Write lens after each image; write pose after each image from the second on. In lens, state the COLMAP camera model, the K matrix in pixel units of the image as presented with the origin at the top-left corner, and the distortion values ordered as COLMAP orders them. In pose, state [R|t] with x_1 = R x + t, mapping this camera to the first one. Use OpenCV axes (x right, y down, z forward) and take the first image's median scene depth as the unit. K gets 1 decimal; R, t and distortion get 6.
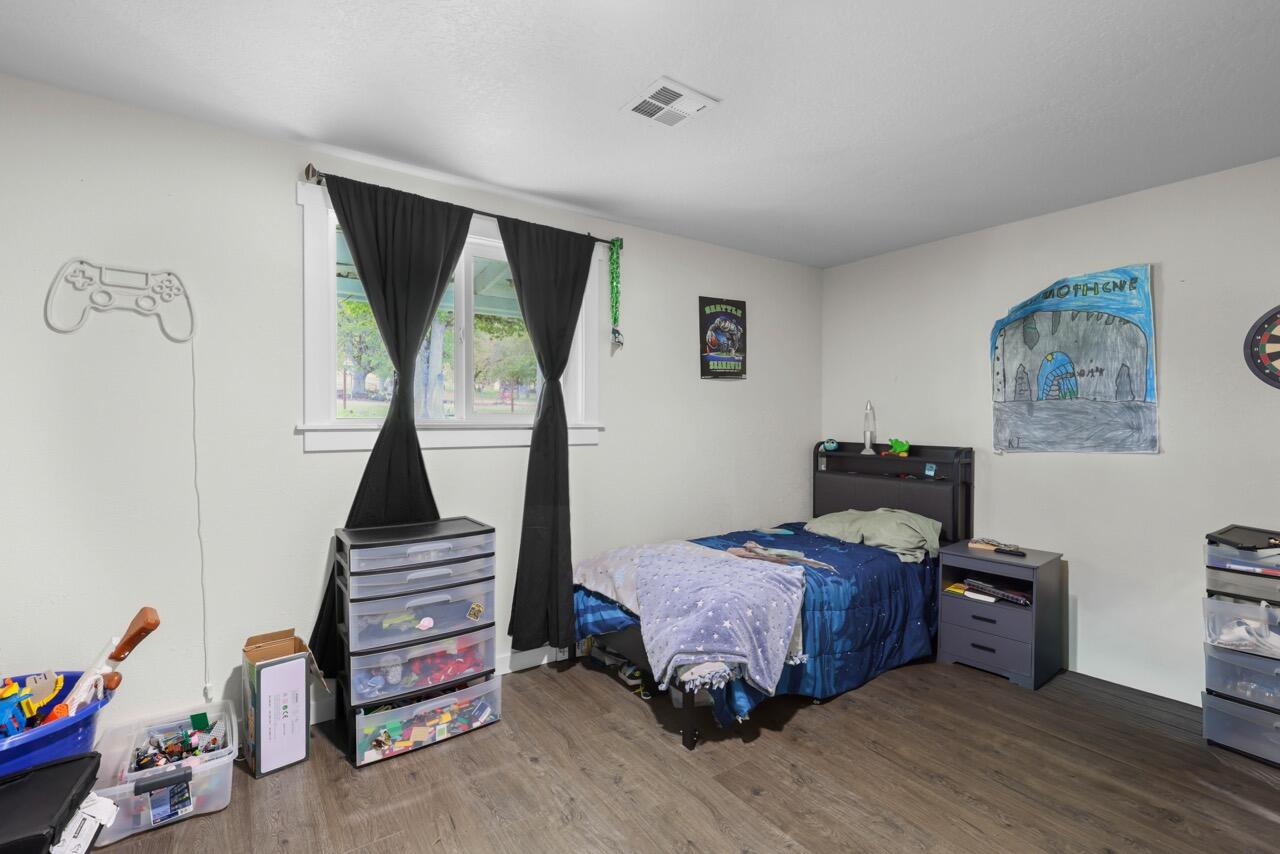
lens RADIAL K [[587.9, 0, 630.4], [0, 587.9, 433.4], [0, 0, 1]] dist [-0.003411, 0.000165]
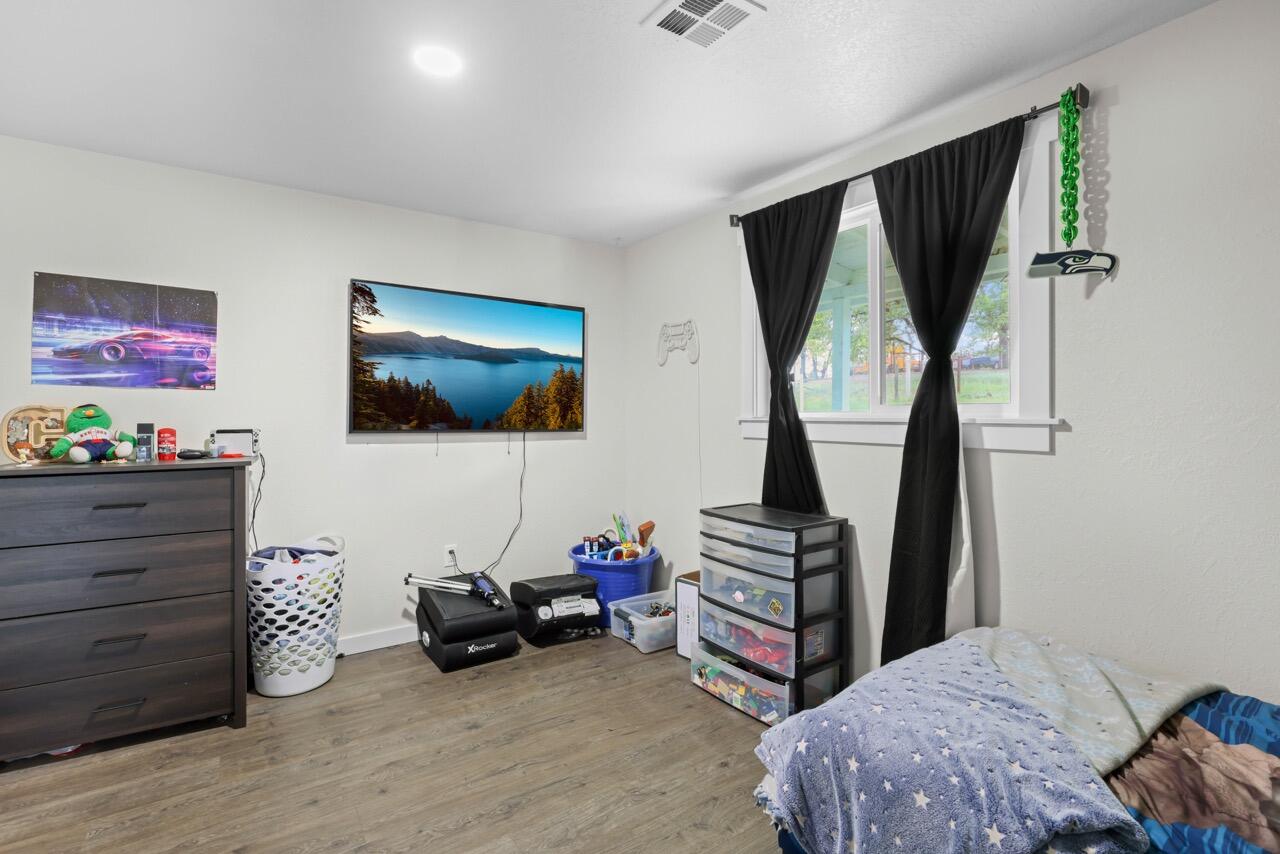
lens RADIAL K [[587.9, 0, 628.6], [0, 587.9, 423.8], [0, 0, 1]] dist [-0.003411, 0.000165]
pose [[-0.019438, 0.018953, -0.999631, 0.746394], [-0.025436, 0.999487, 0.019445, -0.017926], [0.999487, 0.025804, -0.018945, 0.795851]]
